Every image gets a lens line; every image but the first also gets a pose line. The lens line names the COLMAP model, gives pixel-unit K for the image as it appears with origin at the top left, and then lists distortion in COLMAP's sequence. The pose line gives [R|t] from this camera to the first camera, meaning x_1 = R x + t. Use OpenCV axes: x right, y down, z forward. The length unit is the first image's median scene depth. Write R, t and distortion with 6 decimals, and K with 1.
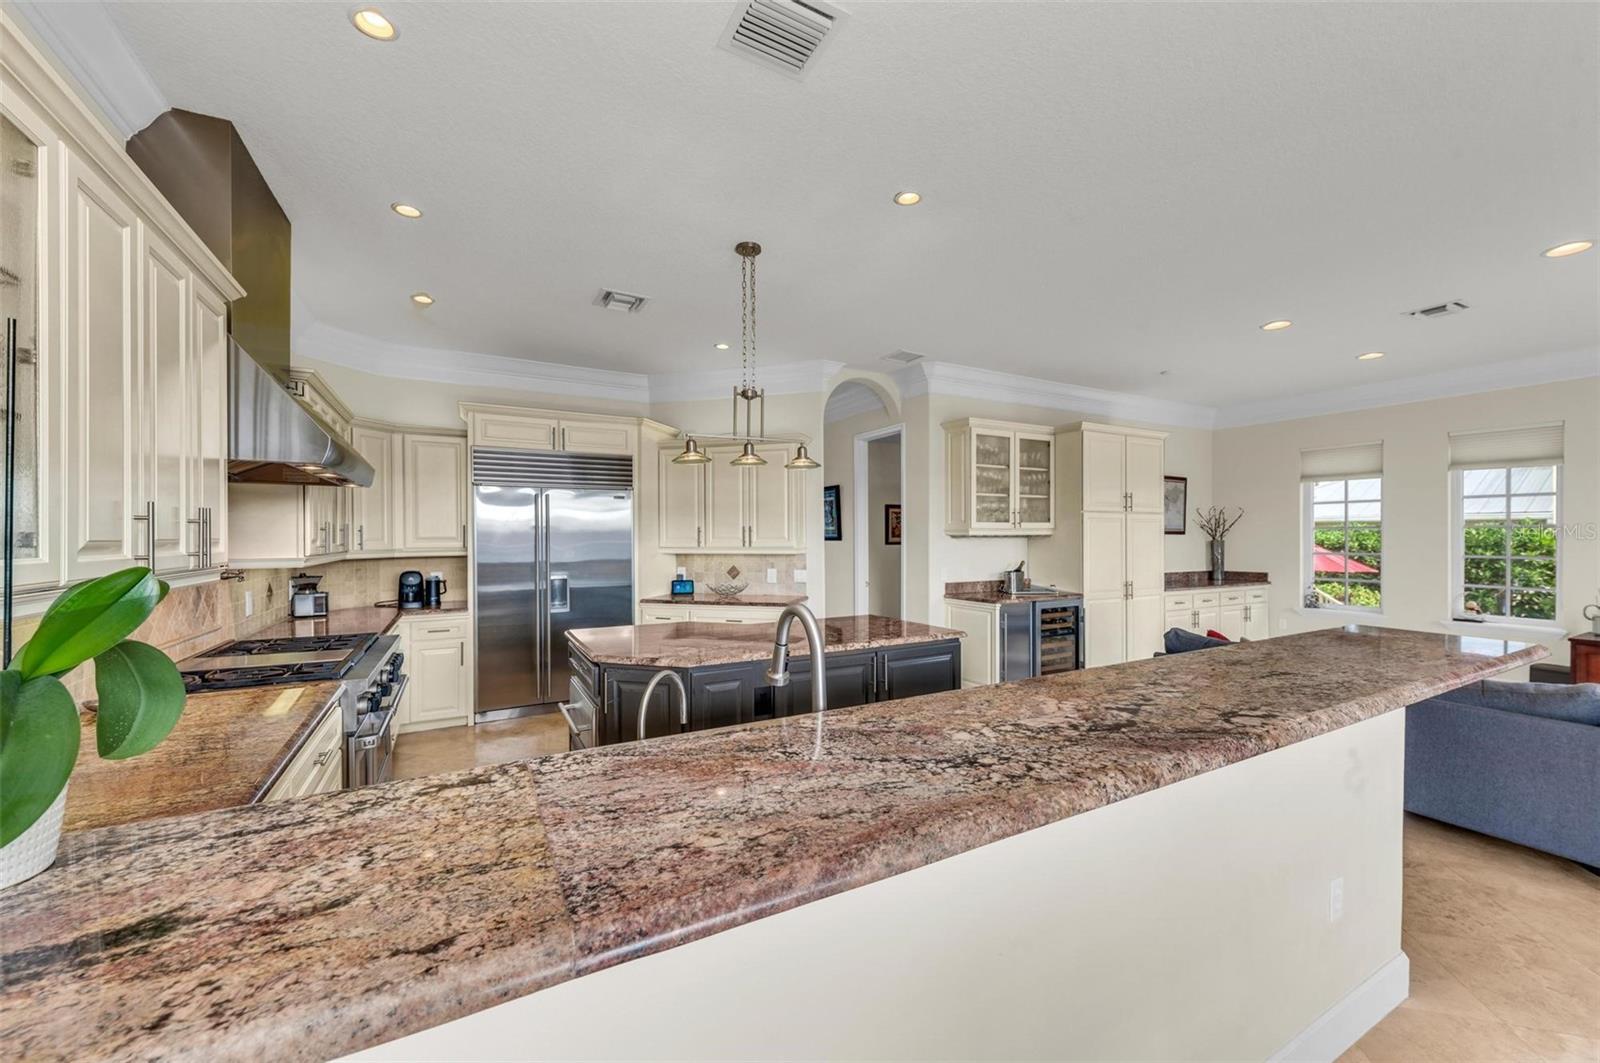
lens RADIAL K [[616.6, 0, 803.8], [0, 616.6, 541.8], [0, 0, 1]] dist [0.012275, -0.005690]
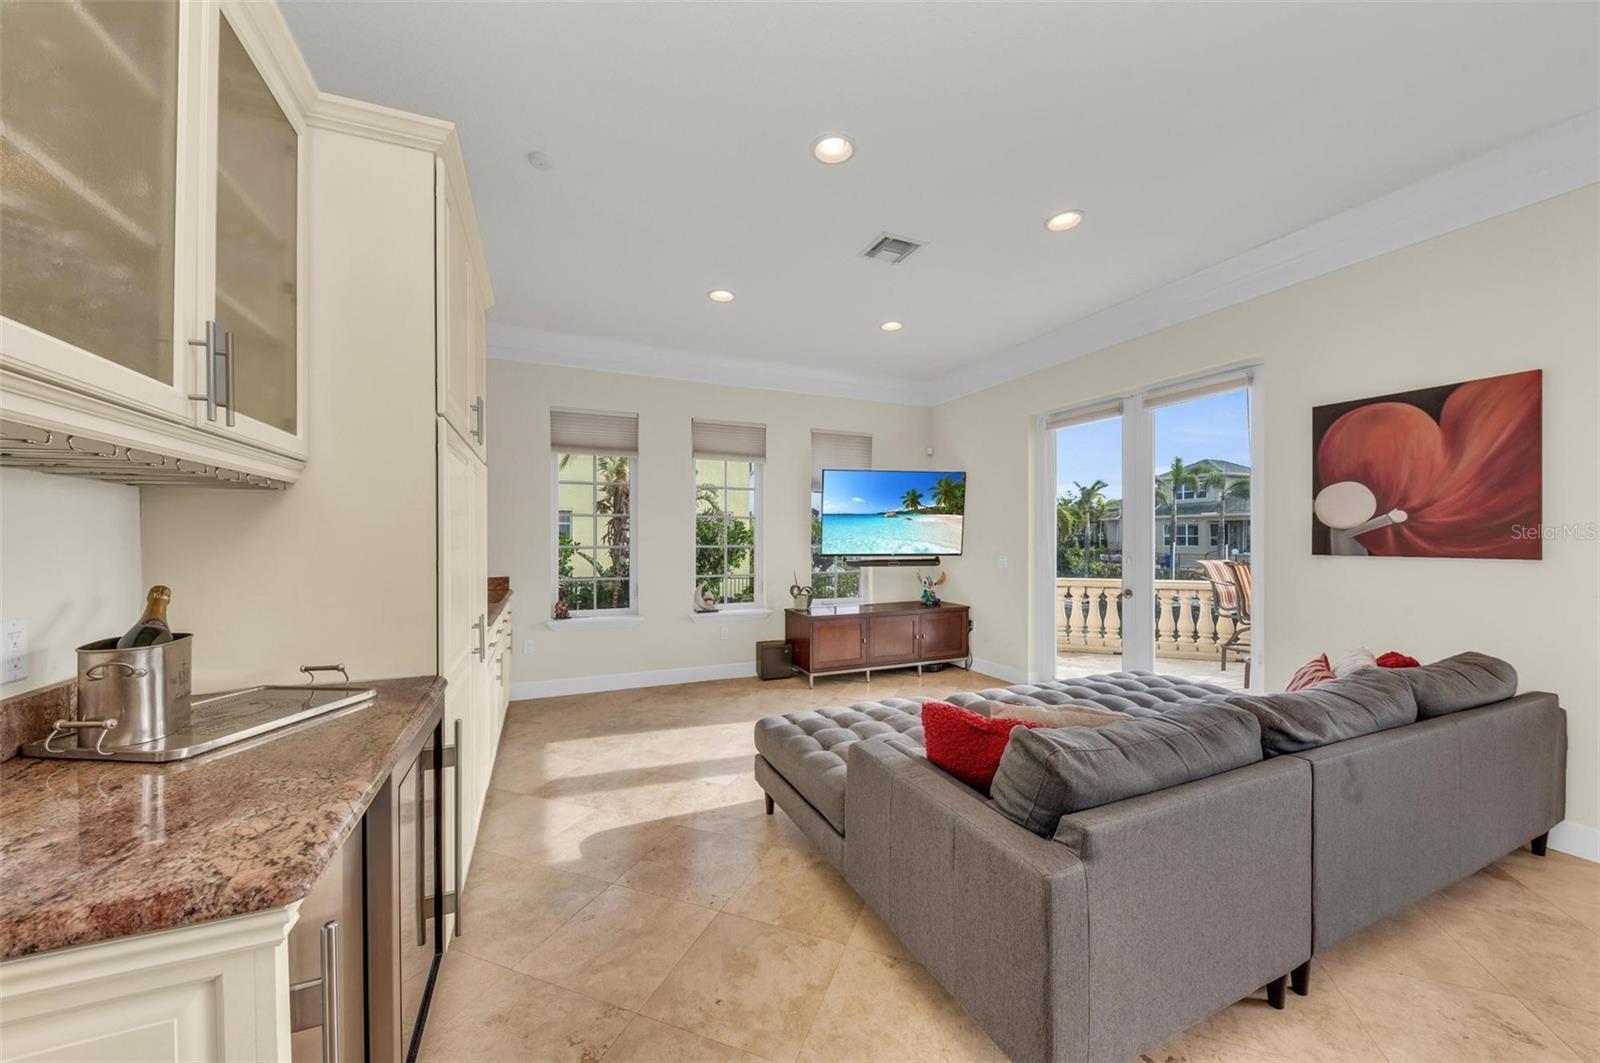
lens RADIAL K [[572.6, 0, 795.8], [0, 572.6, 541.6], [0, 0, 1]] dist [-0.015193, -0.000264]
pose [[0.099562, -0.000670, 0.995031, 0.204818], [0.009448, 0.999955, -0.000272, 0.020180], [-0.994987, 0.009428, 0.099564, 0.882096]]
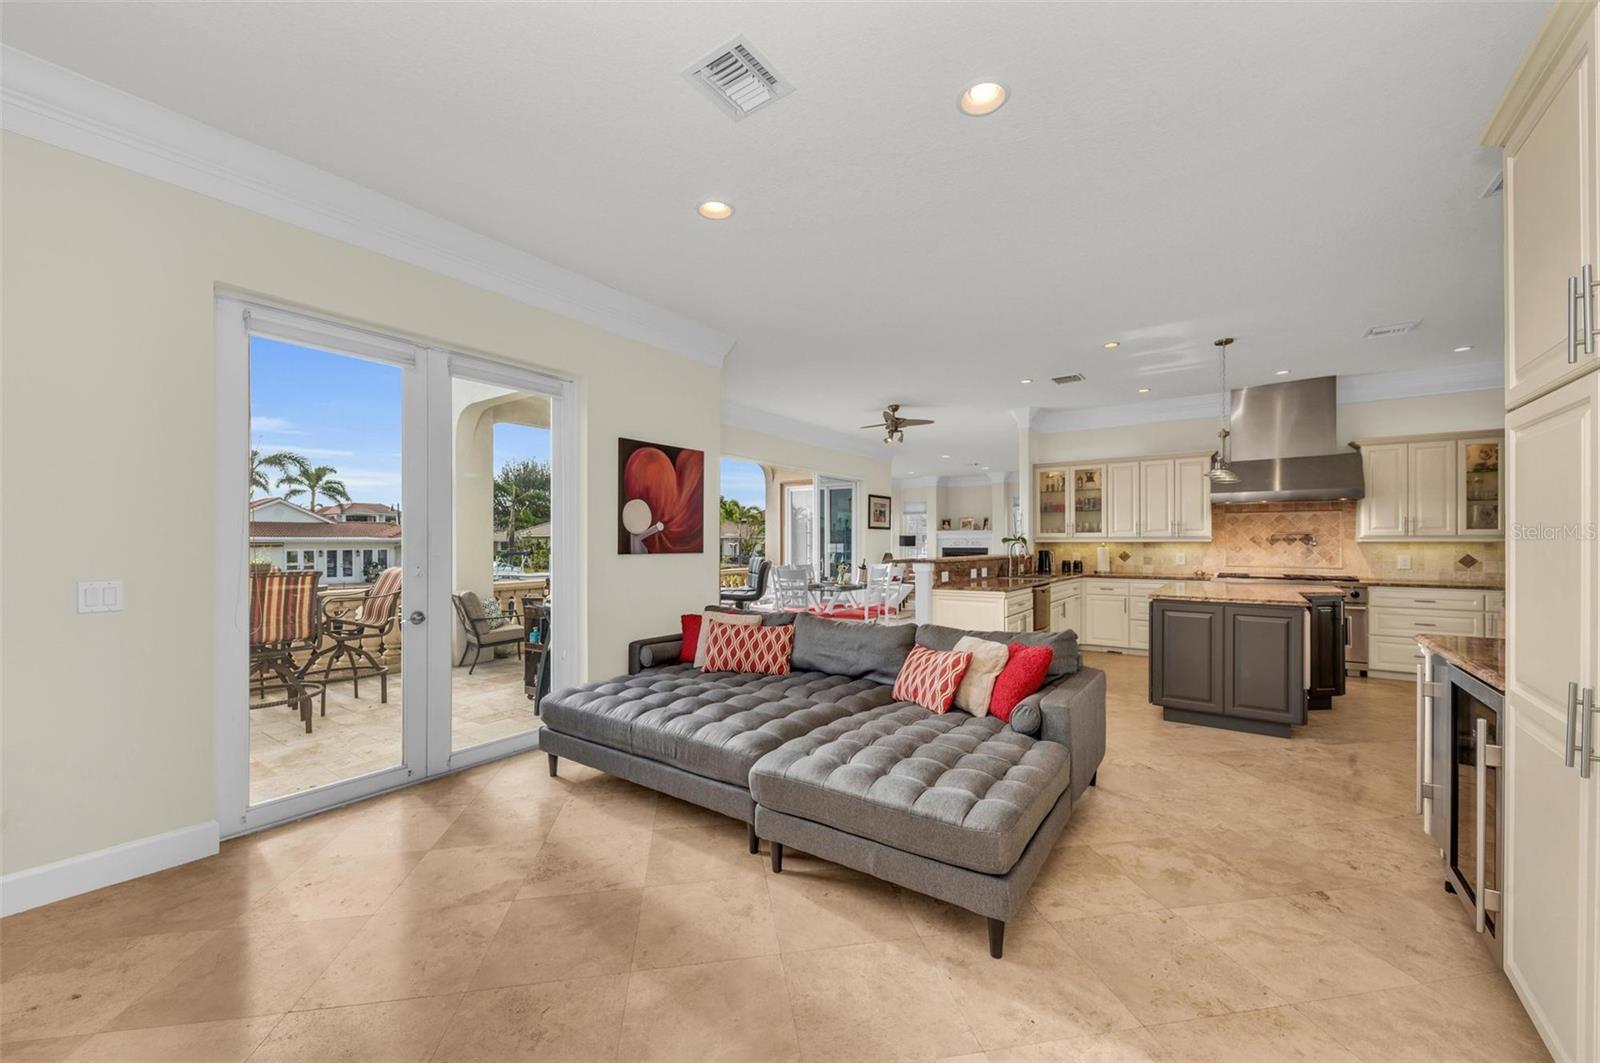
lens RADIAL K [[616.6, 0, 800.8], [0, 616.6, 540.6], [0, 0, 1]] dist [0.012275, -0.005690]
pose [[-0.901826, 0.003245, -0.432086, 1.008233], [-0.000186, 0.999969, 0.007899, 0.014254], [0.432098, 0.007204, -0.901798, 1.254138]]
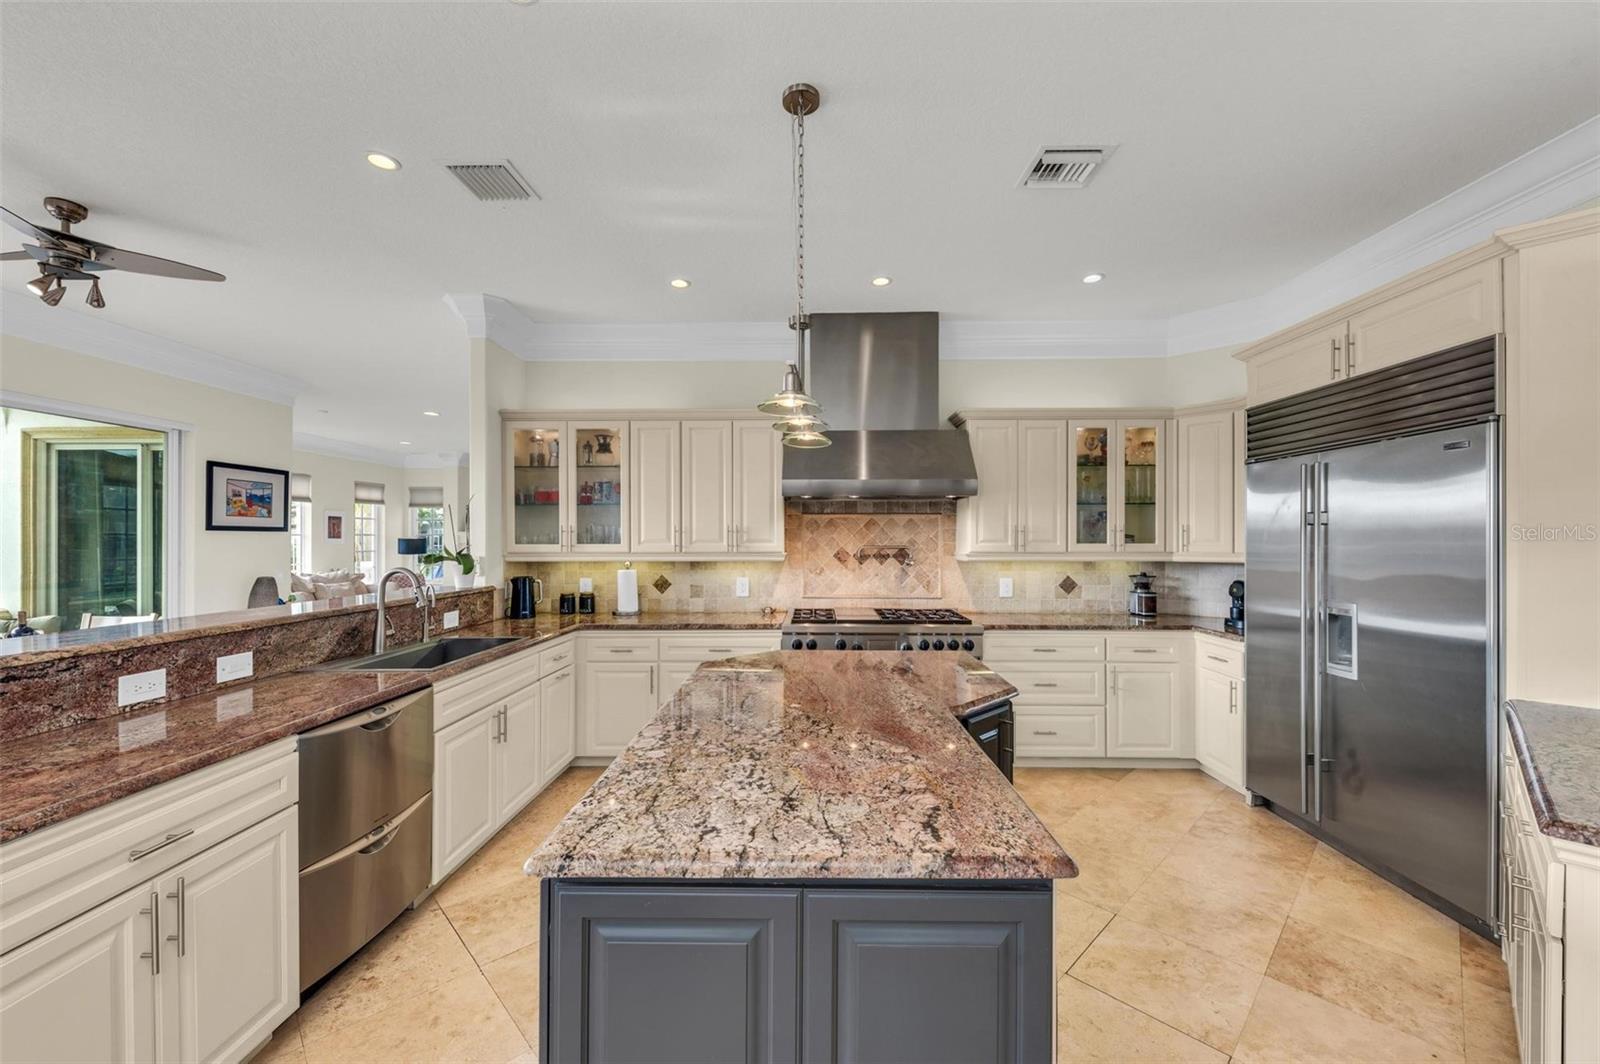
lens RADIAL K [[616.6, 0, 803.3], [0, 616.6, 538.1], [0, 0, 1]] dist [0.012275, -0.005690]
pose [[-0.495657, 0.001758, -0.868517, 0.312351], [-0.005683, 0.999970, 0.005268, -0.007233], [0.868500, 0.007547, -0.495632, 0.849125]]
